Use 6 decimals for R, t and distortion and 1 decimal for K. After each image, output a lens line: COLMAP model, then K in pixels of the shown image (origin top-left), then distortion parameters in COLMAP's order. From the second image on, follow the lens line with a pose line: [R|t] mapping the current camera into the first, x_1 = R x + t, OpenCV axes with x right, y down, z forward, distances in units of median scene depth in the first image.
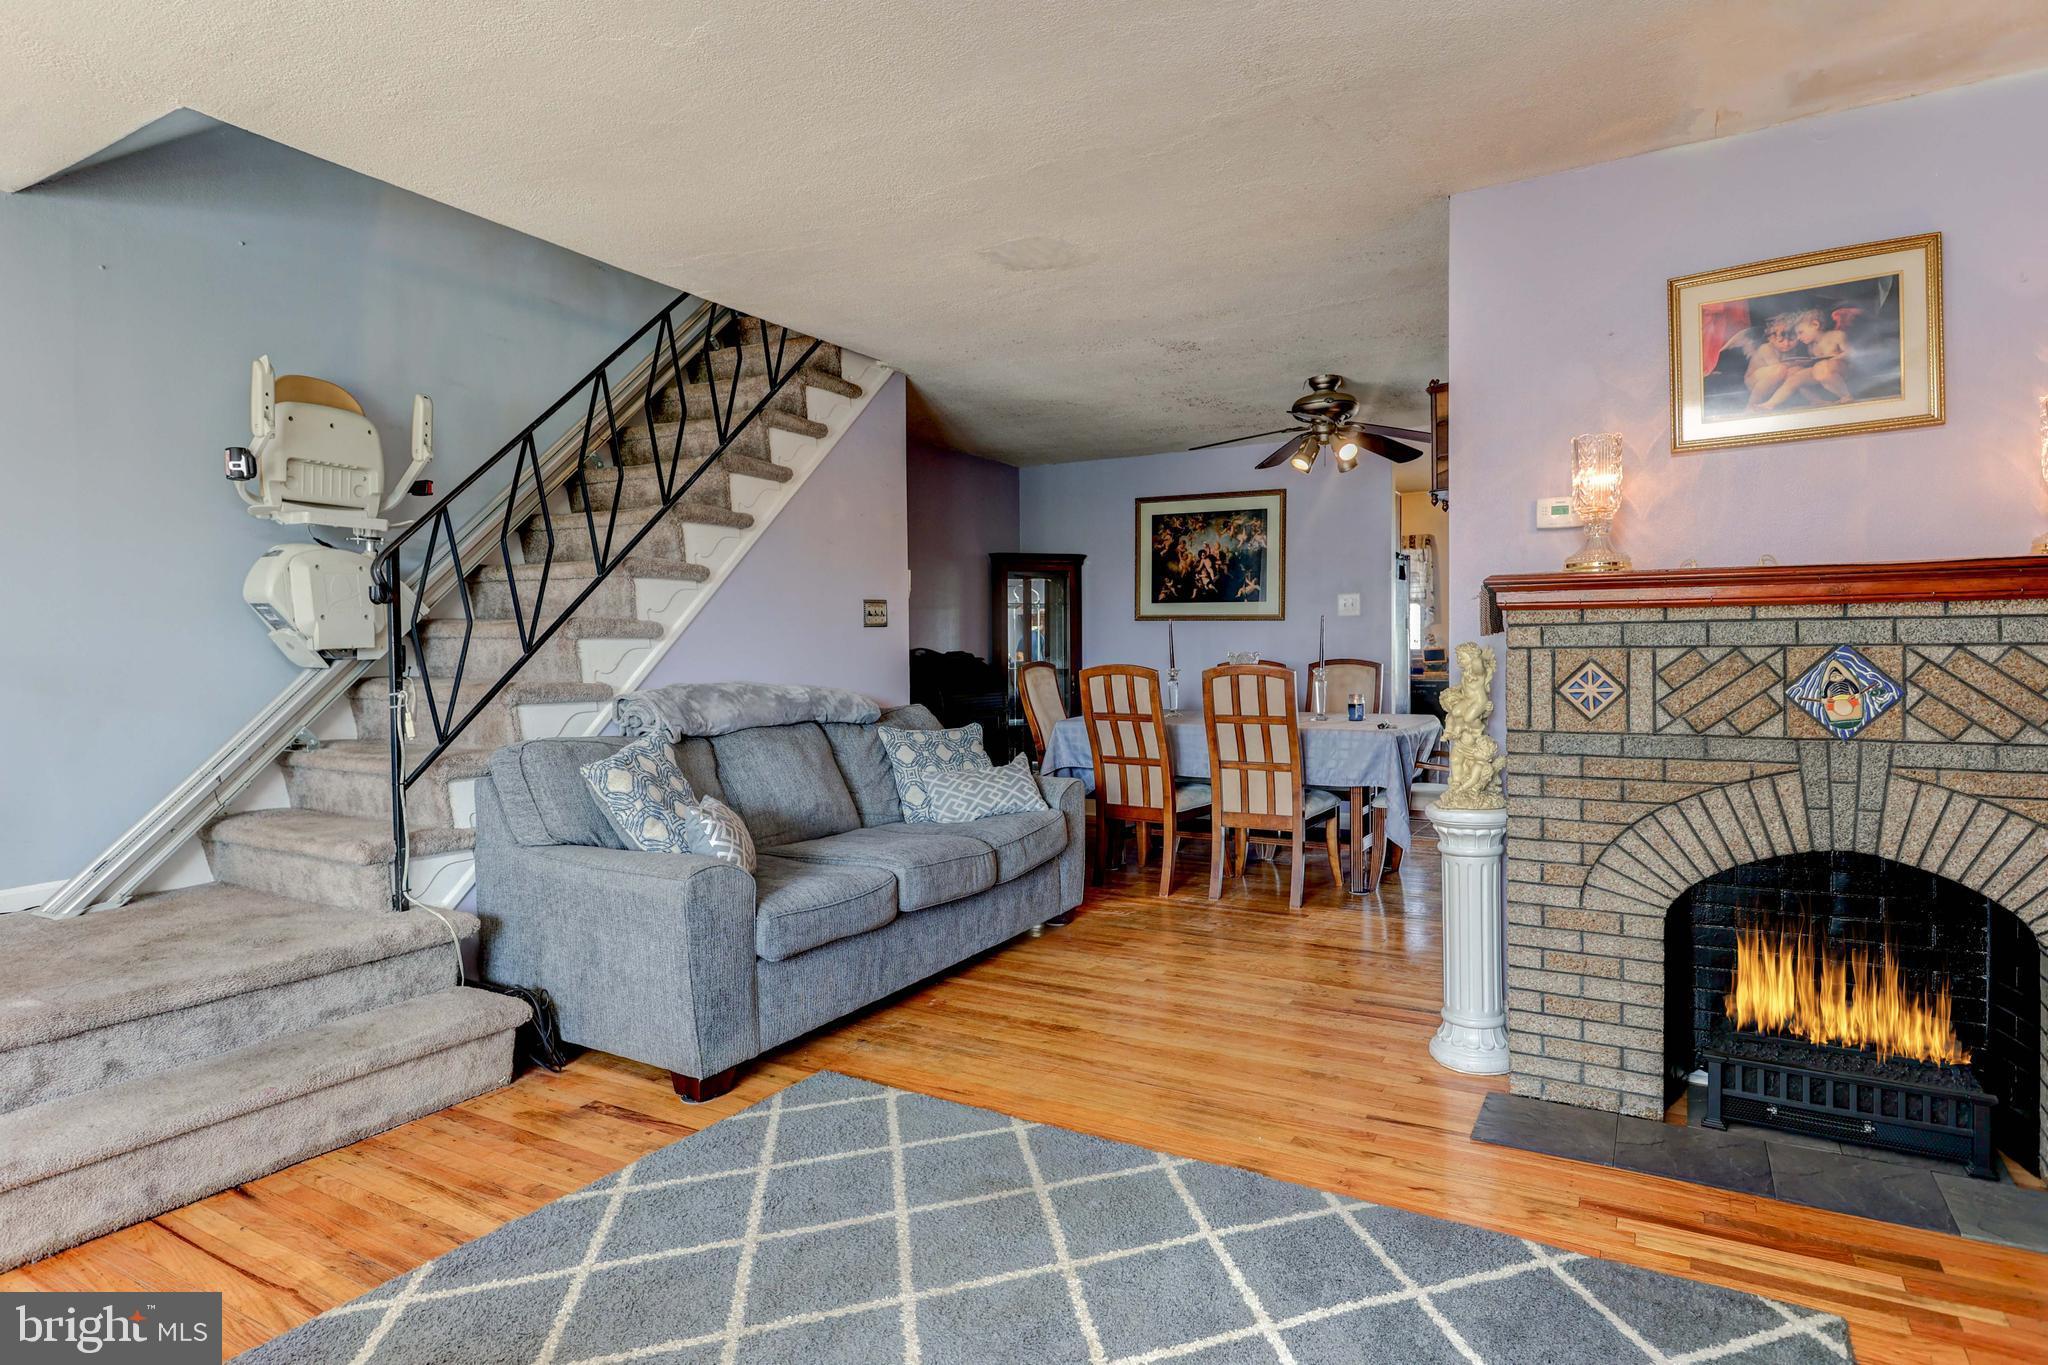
lens RADIAL K [[1102.7, 0, 983.3], [0, 1102.7, 677.0], [0, 0, 1]] dist [0.002014, 0.000054]
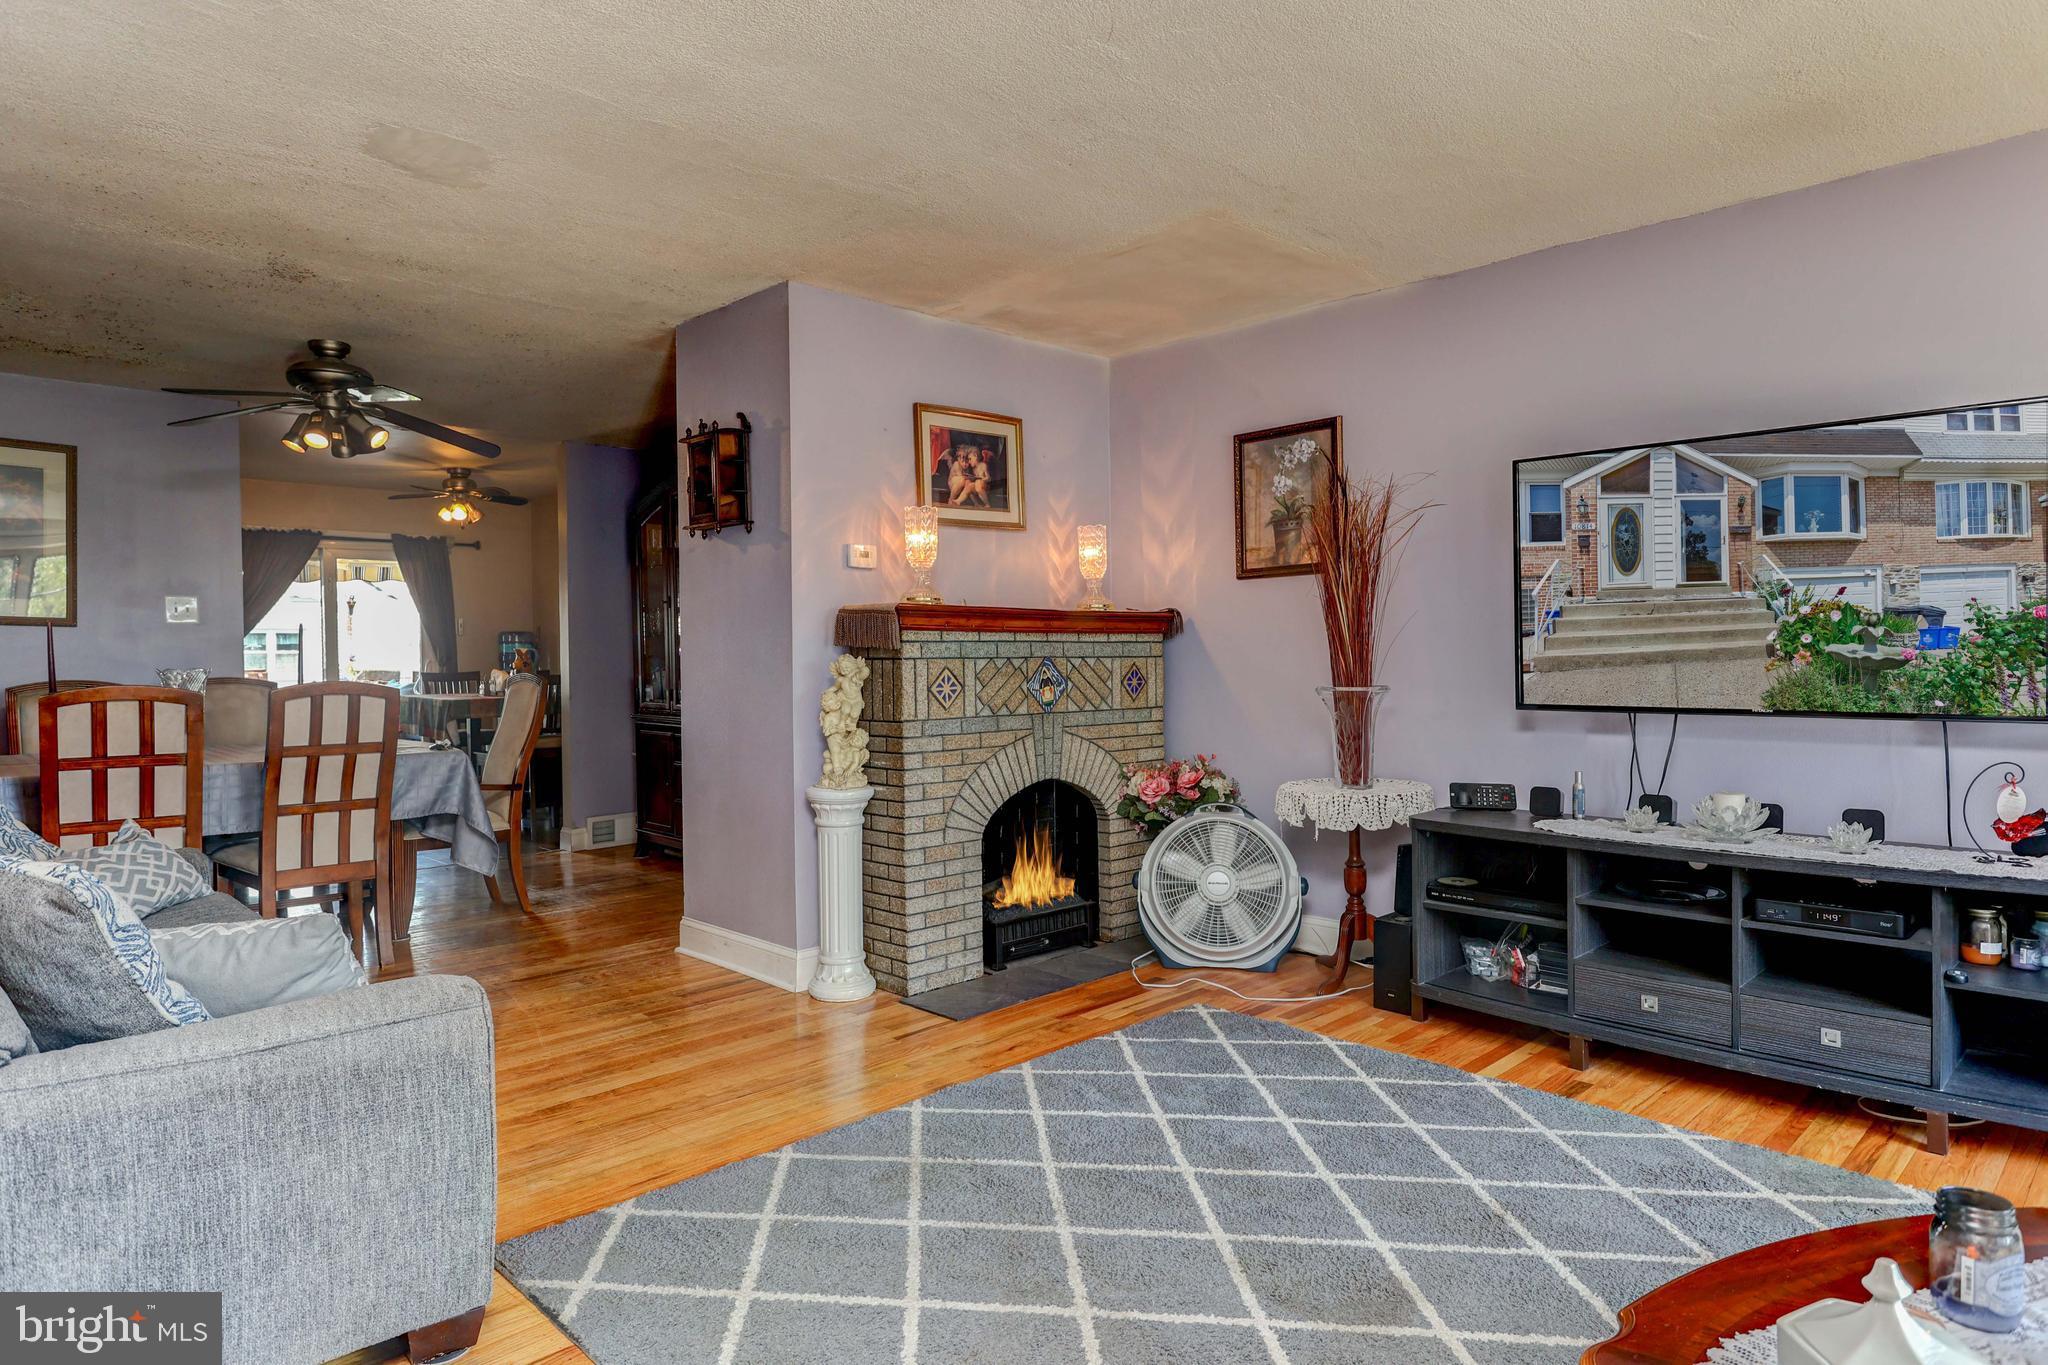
lens RADIAL K [[1205.2, 0, 1020.5], [0, 1205.2, 676.6], [0, 0, 1]] dist [0.016438, -0.001031]
pose [[0.246064, -0.009463, 0.969207, -0.944932], [0.028842, 0.999581, 0.002437, -0.004629], [-0.968824, 0.027354, 0.246234, 0.537562]]
